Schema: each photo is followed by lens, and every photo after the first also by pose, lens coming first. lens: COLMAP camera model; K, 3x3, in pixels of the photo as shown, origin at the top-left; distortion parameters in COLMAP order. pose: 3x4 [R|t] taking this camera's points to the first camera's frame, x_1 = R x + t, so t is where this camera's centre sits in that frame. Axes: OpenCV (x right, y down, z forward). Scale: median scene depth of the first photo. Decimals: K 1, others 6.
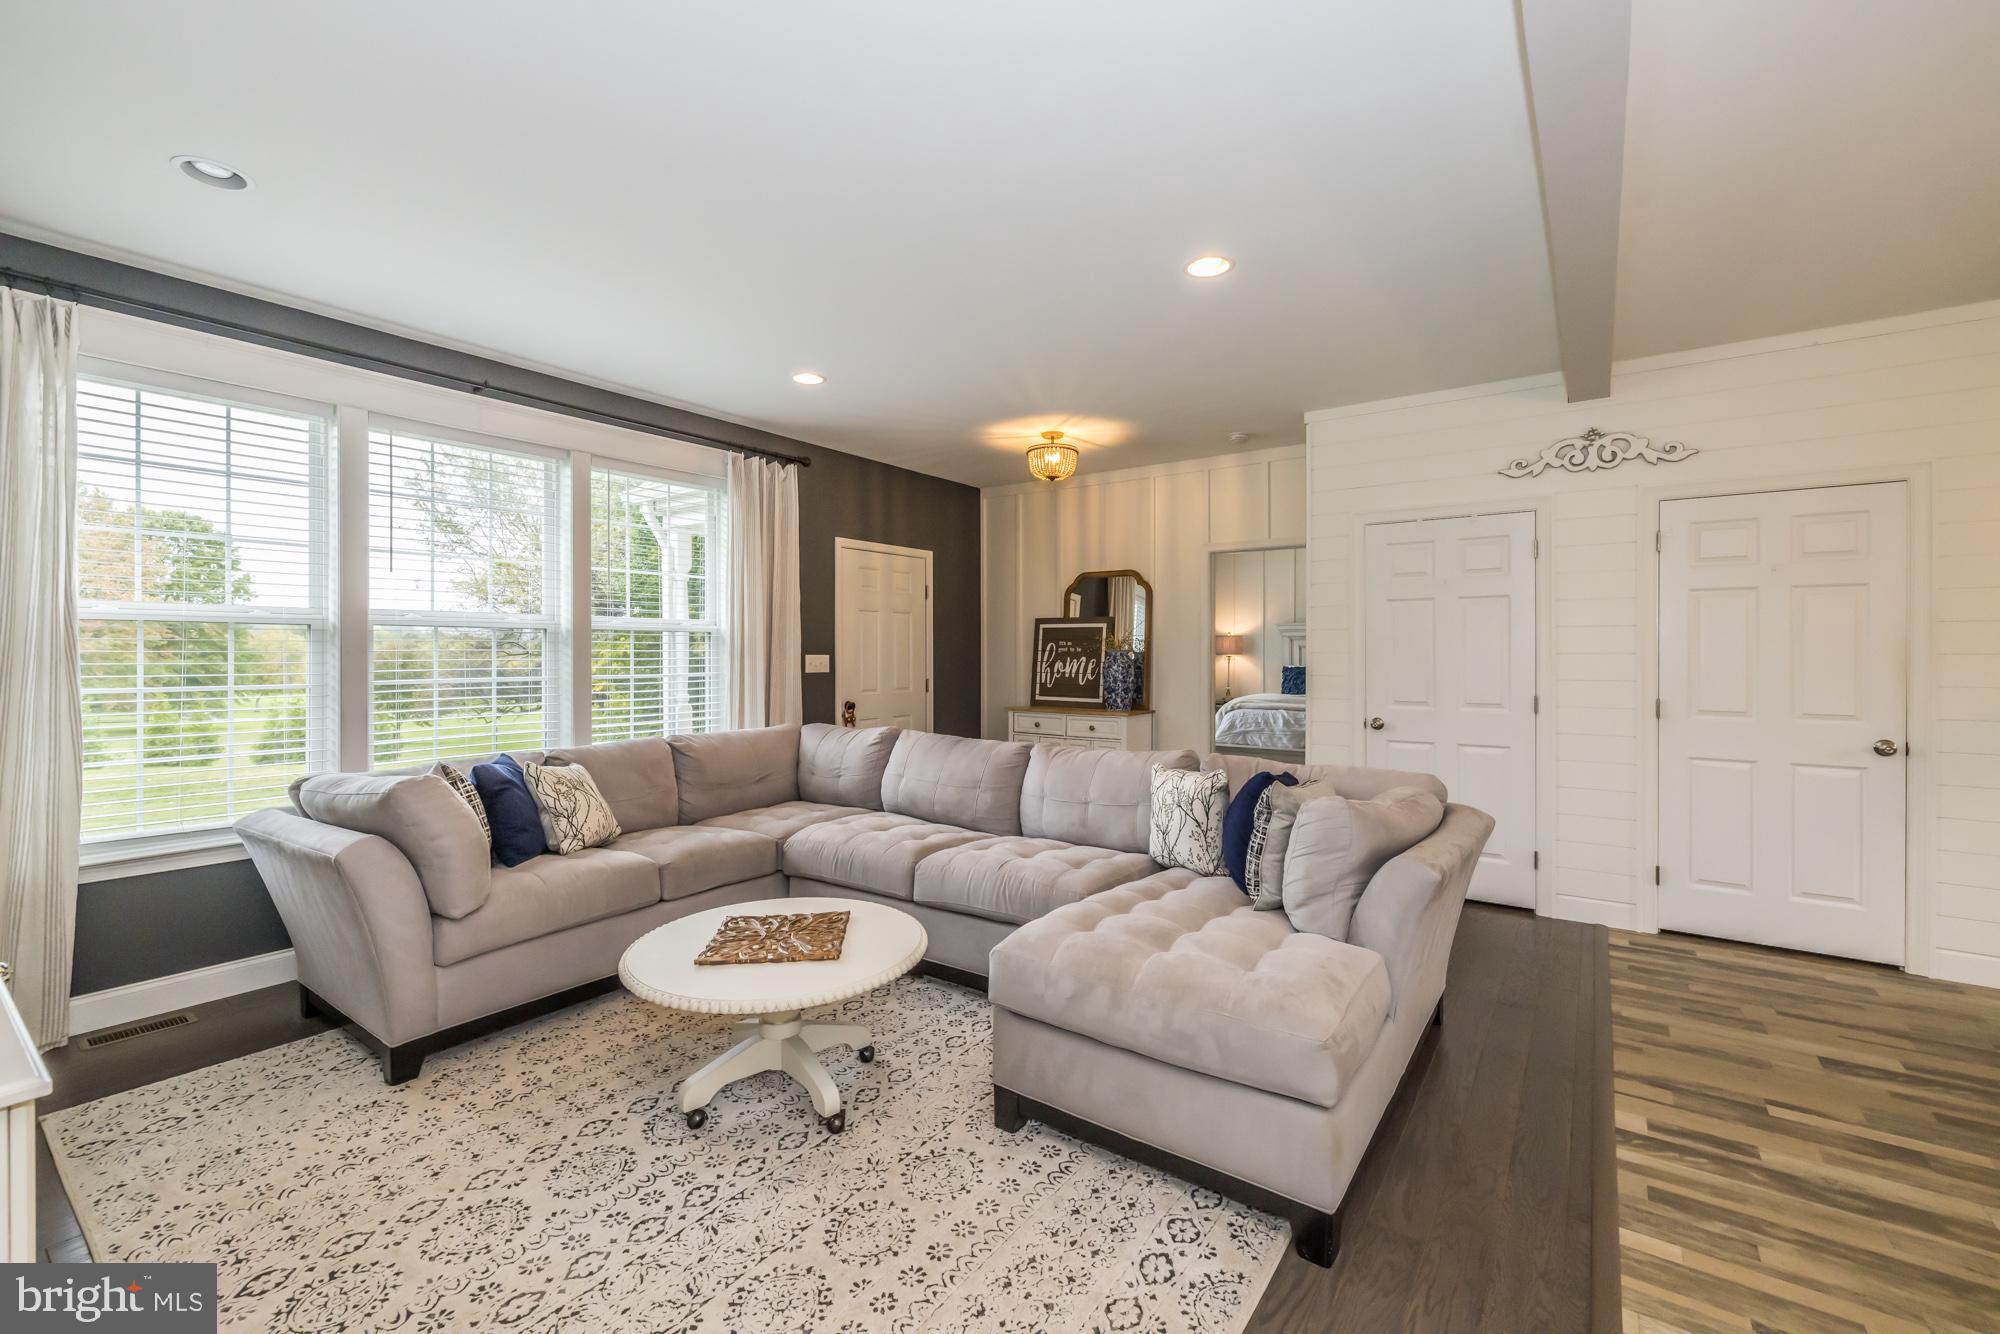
lens RADIAL K [[846.3, 0, 991.5], [0, 846.3, 658.2], [0, 0, 1]] dist [0.001265, 0.000344]
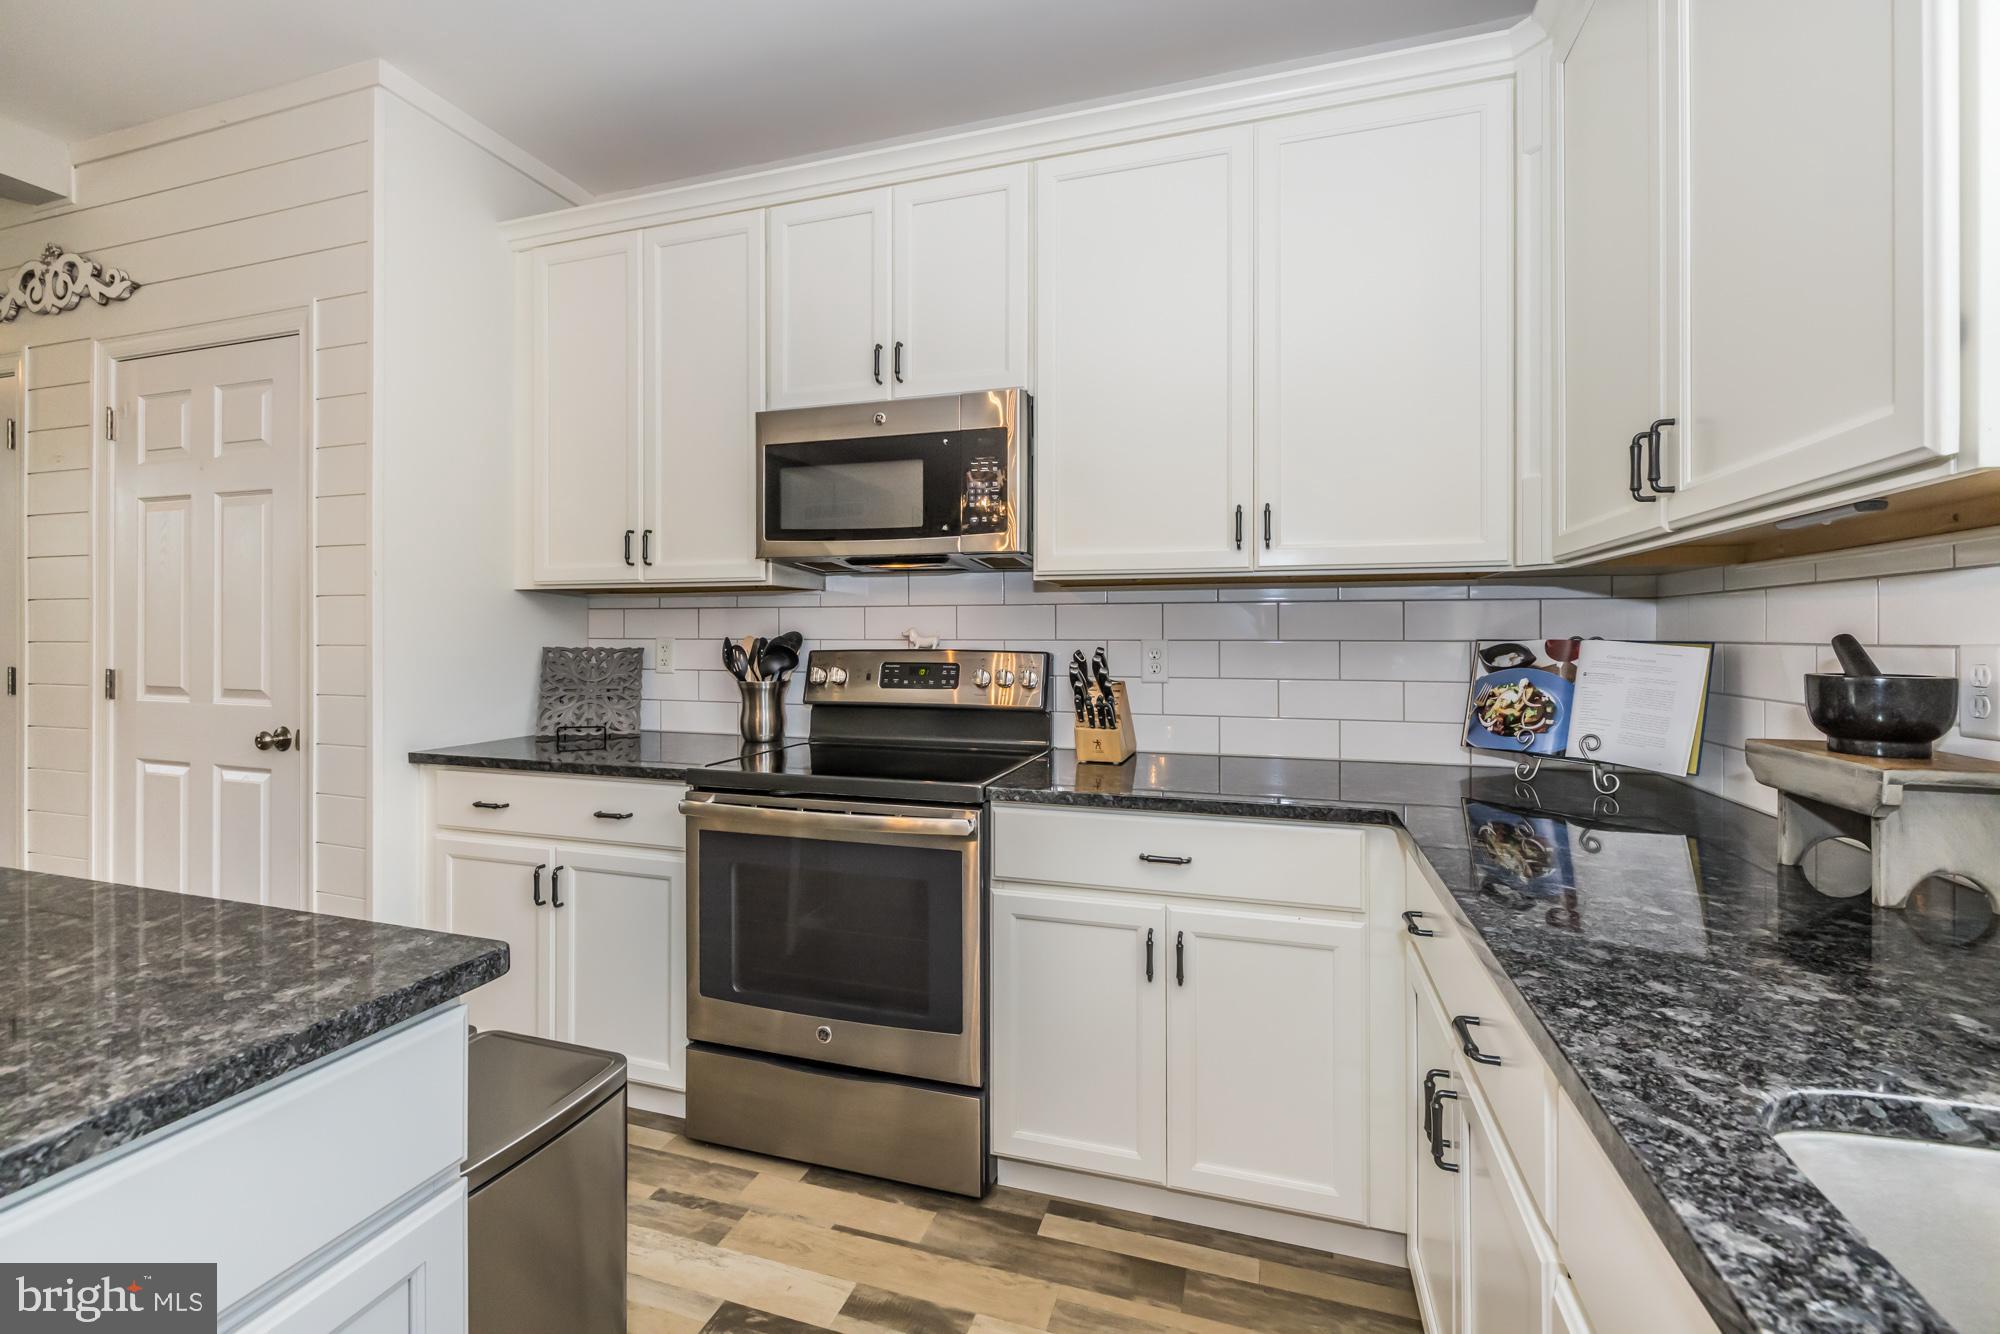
lens RADIAL K [[846.3, 0, 1003.2], [0, 846.3, 637.3], [0, 0, 1]] dist [0.001265, 0.000344]
pose [[0.948669, 0.003563, 0.316251, 1.228483], [-0.001513, 0.999976, -0.006730, 0.027355], [-0.316268, 0.005906, 0.948652, 0.175685]]
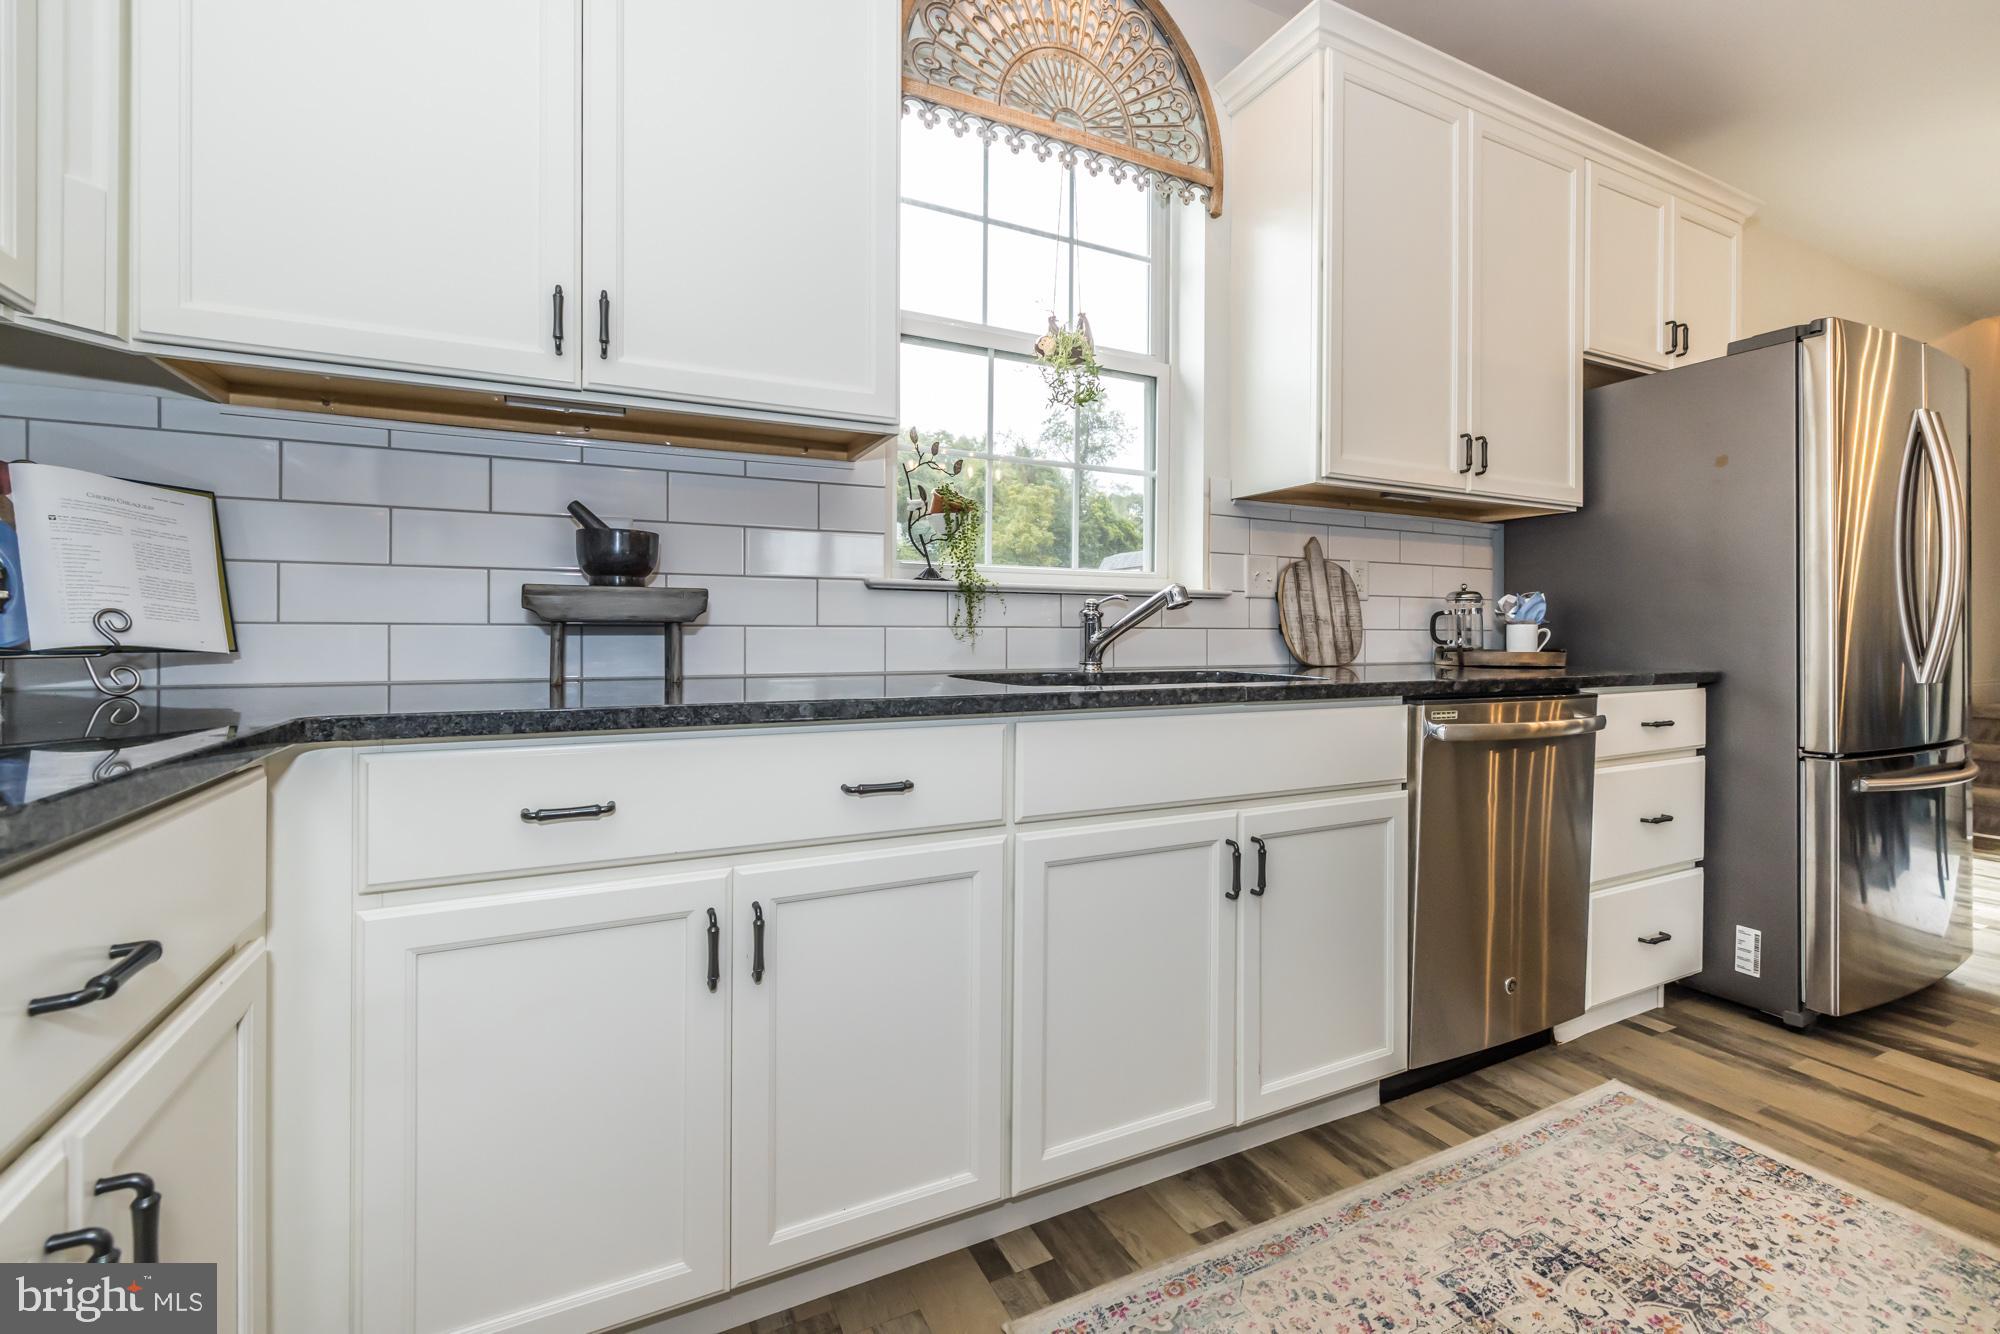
lens RADIAL K [[846.3, 0, 998.2], [0, 846.3, 625.0], [0, 0, 1]] dist [0.001265, 0.000344]
pose [[-0.887771, -0.005009, 0.460259, 1.238622], [-0.000404, 0.999949, 0.010102, 0.074609], [-0.460286, 0.008782, -0.887727, 0.593979]]
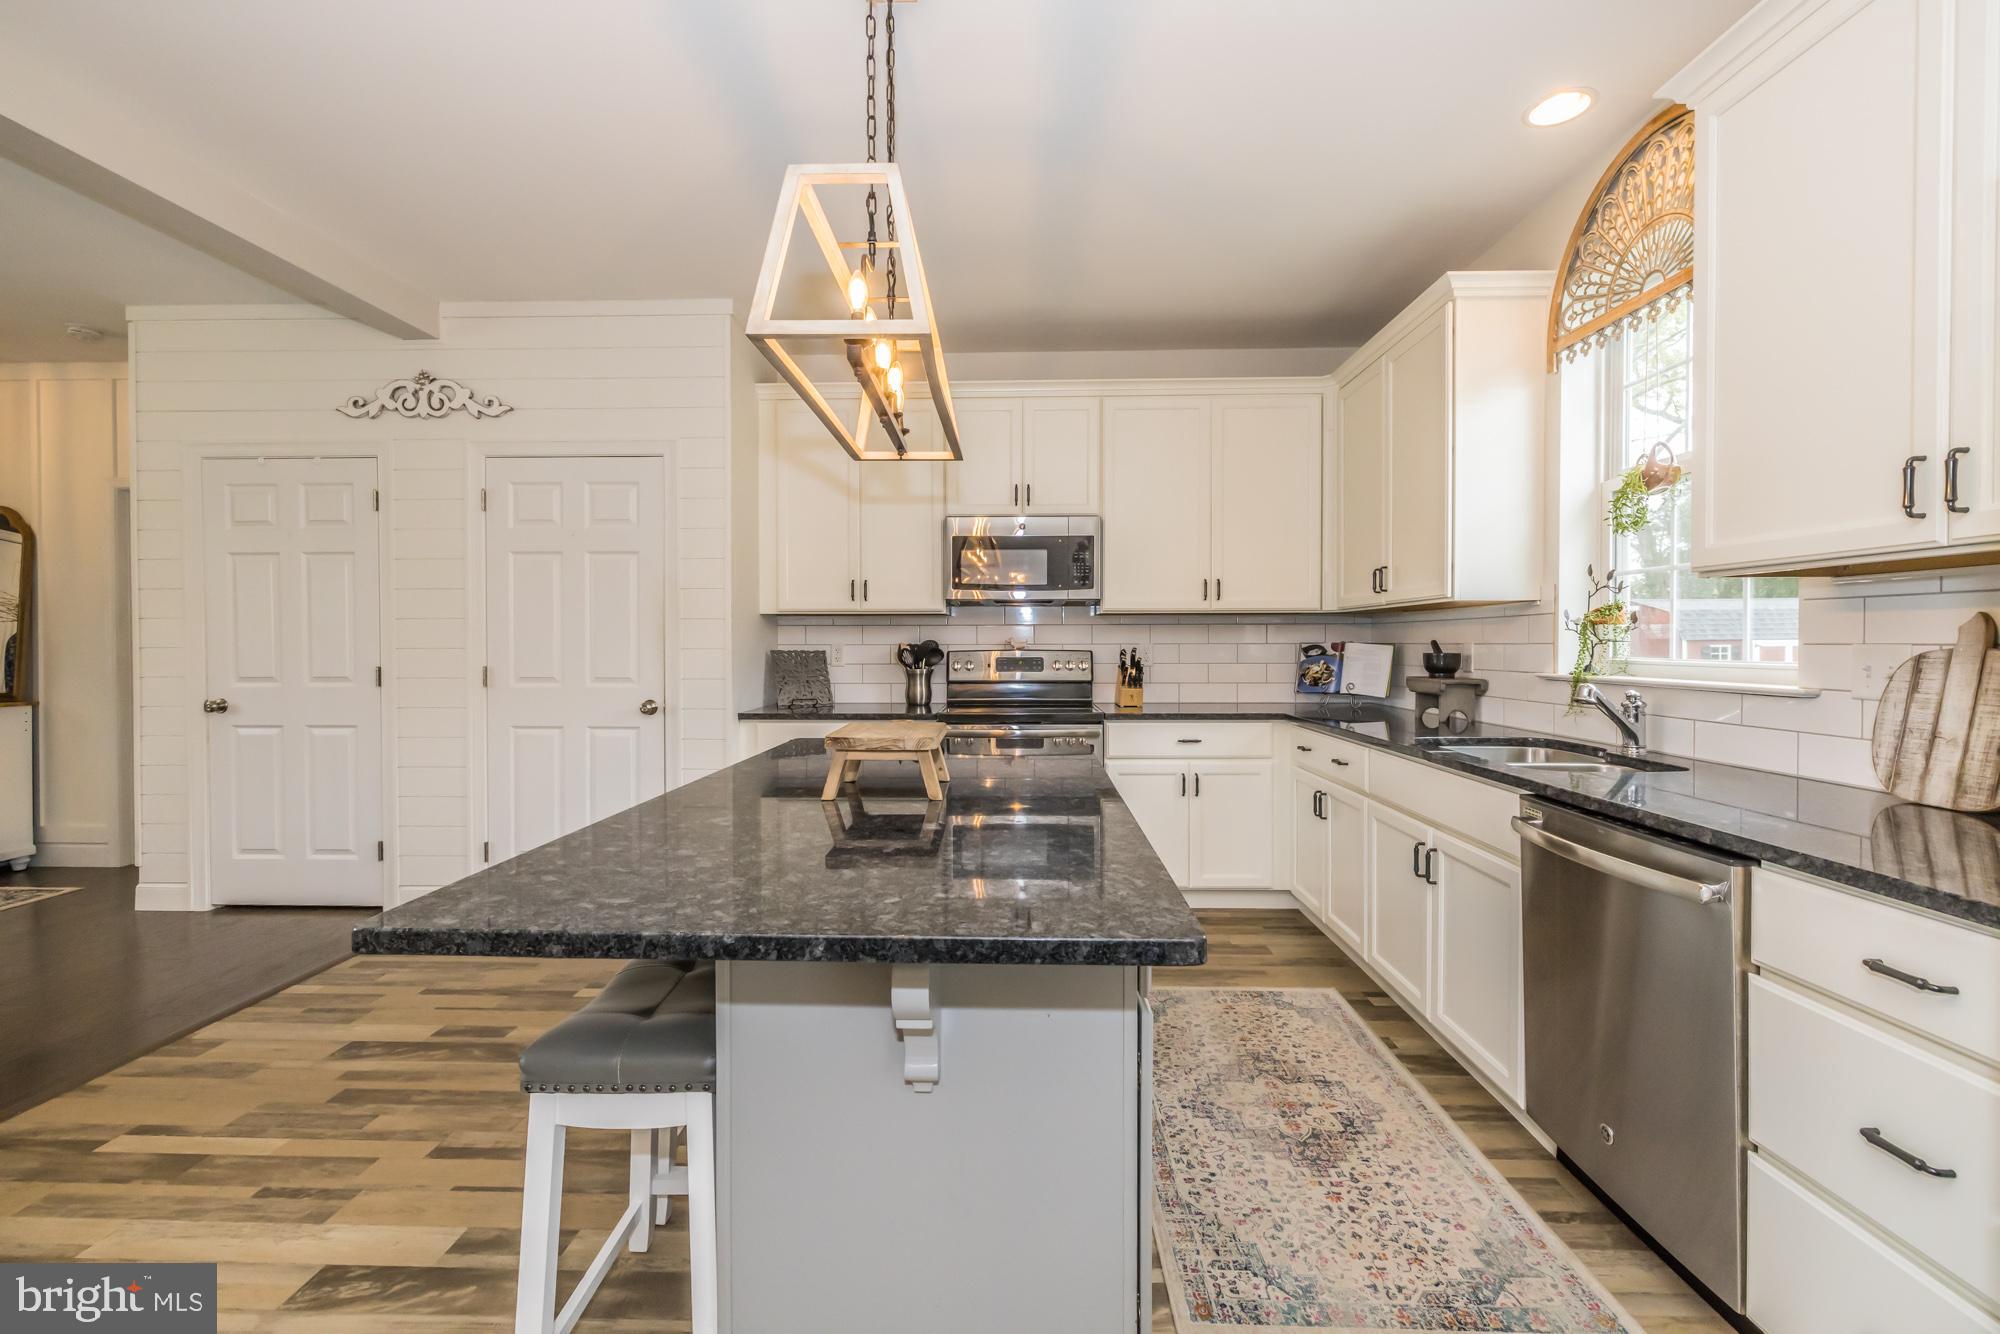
lens RADIAL K [[846.3, 0, 995.1], [0, 846.3, 658.7], [0, 0, 1]] dist [0.001265, 0.000344]
pose [[0.823632, -0.007918, 0.567070, 0.720790], [0.004305, 0.999961, 0.007709, 0.034820], [-0.567109, -0.003908, 0.823634, -0.105627]]
